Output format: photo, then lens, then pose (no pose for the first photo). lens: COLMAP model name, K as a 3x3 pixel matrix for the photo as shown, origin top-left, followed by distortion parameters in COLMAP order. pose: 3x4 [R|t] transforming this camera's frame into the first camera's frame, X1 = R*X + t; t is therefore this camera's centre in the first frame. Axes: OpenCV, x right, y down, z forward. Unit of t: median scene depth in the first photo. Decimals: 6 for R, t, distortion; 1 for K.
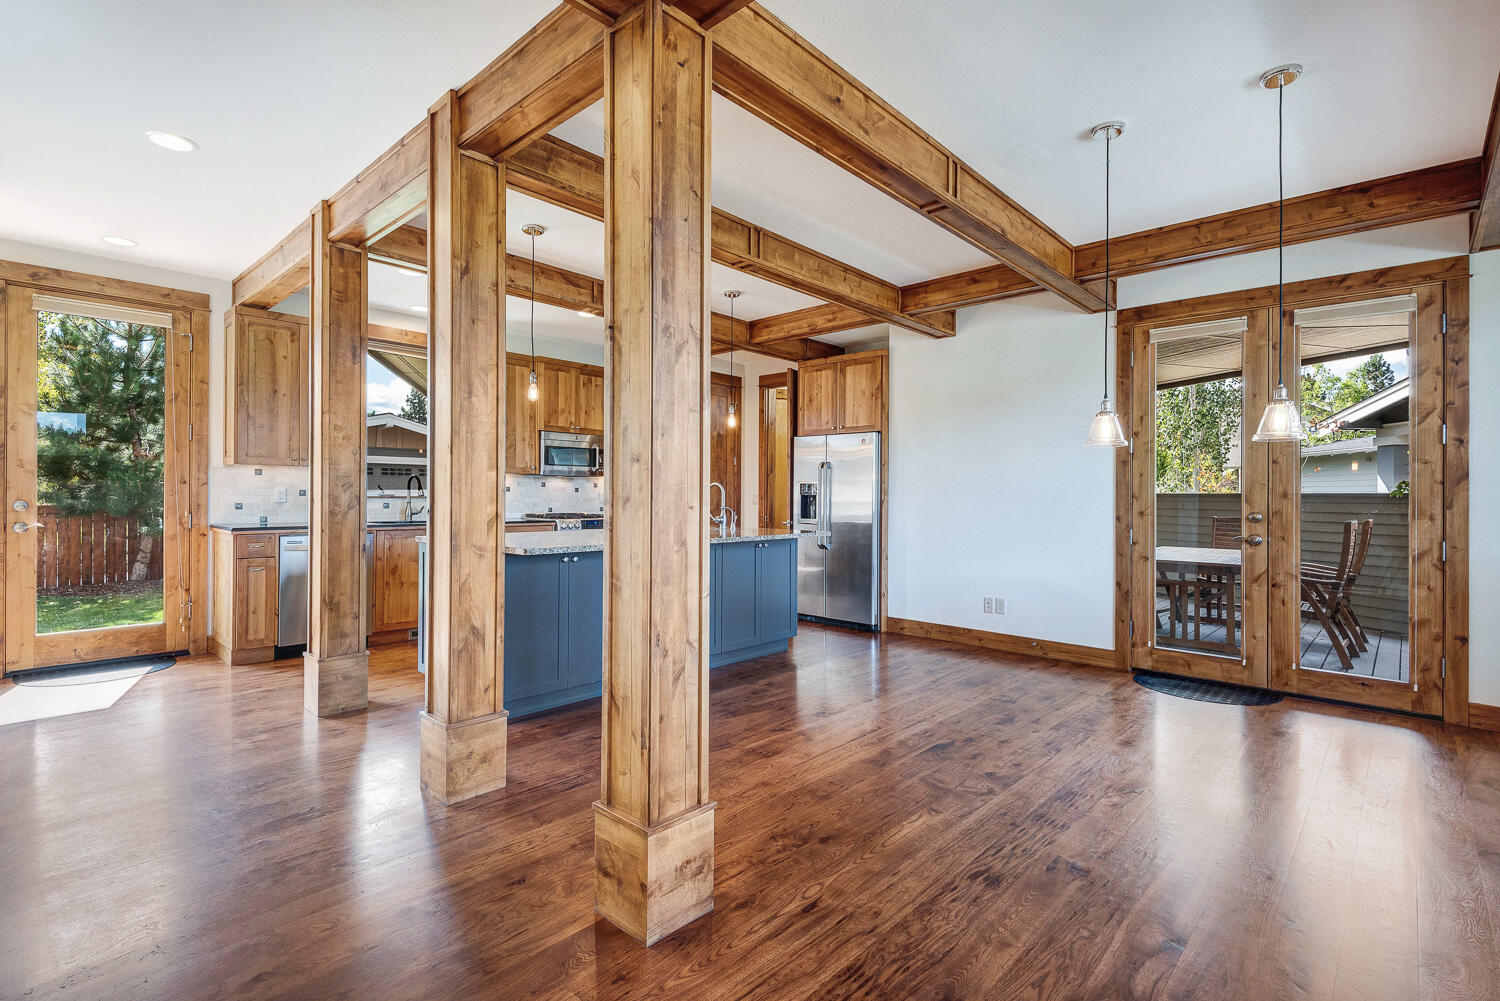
lens RADIAL K [[686.0, 0, 750.0], [0, 686.0, 490.1], [0, 0, 1]] dist [0.028237, -0.016256]
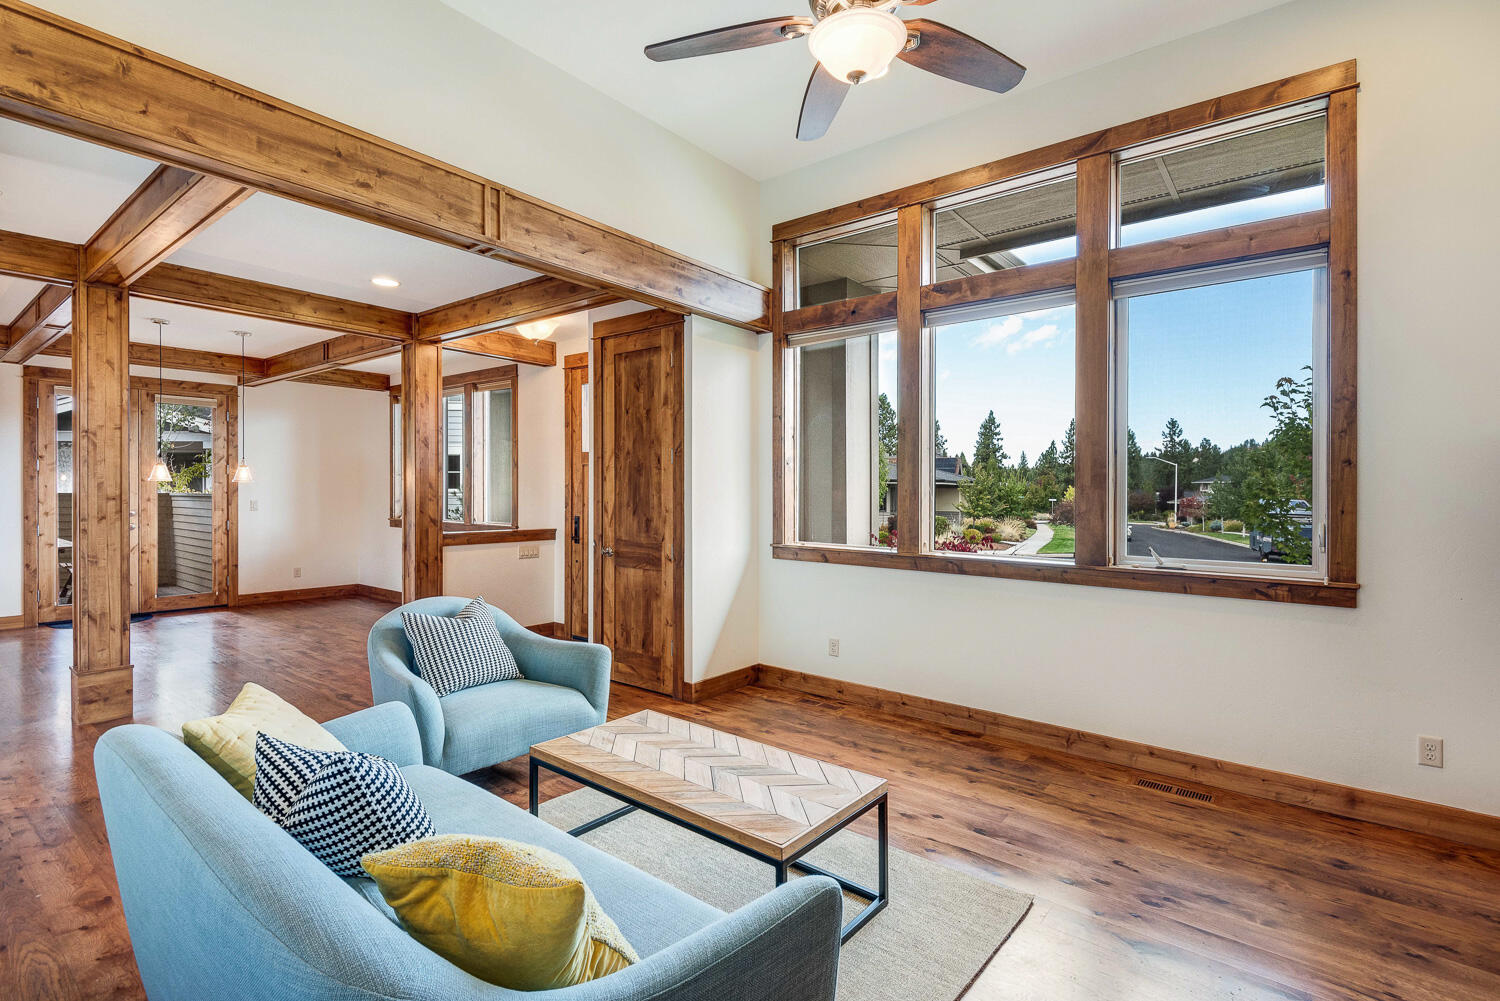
lens RADIAL K [[706.6, 0, 756.1], [0, 706.6, 496.5], [0, 0, 1]] dist [0.018671, -0.009400]
pose [[-0.082054, -0.018566, 0.996455, -0.959433], [-0.014168, 0.999747, 0.017461, -0.044668], [-0.996527, -0.012685, -0.082296, -0.310827]]
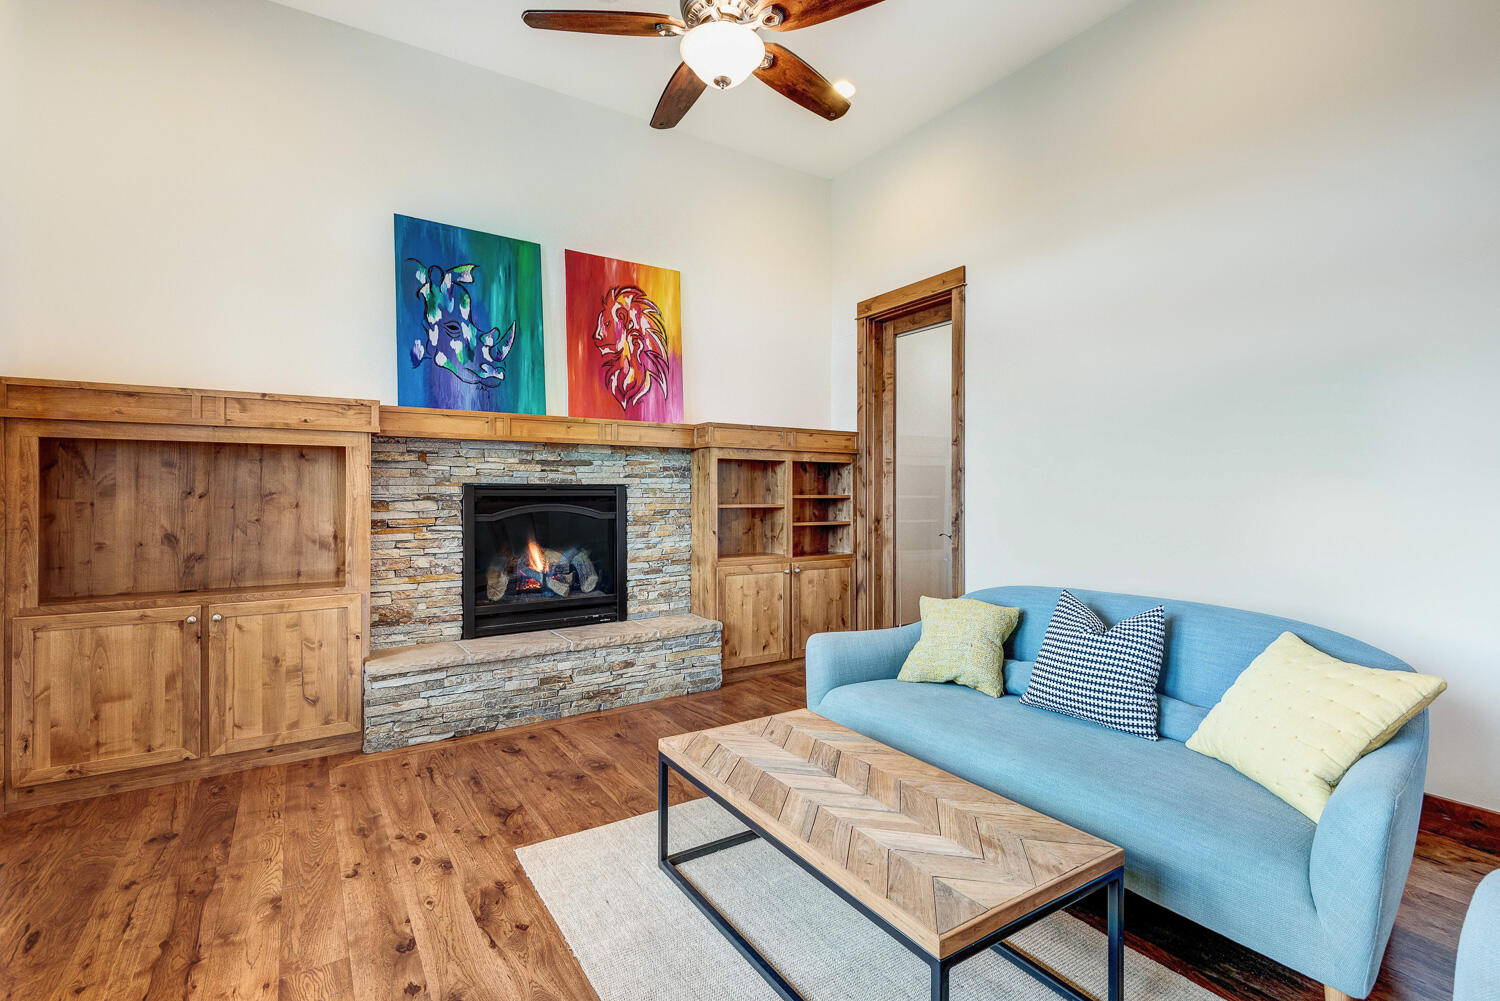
lens RADIAL K [[686.0, 0, 760.5], [0, 686.0, 493.0], [0, 0, 1]] dist [0.028237, -0.016256]
pose [[-0.229886, -0.009972, -0.973167, -0.086431], [0.001953, 0.999941, -0.010707, -0.002288], [0.973216, -0.004362, -0.229853, -0.273867]]
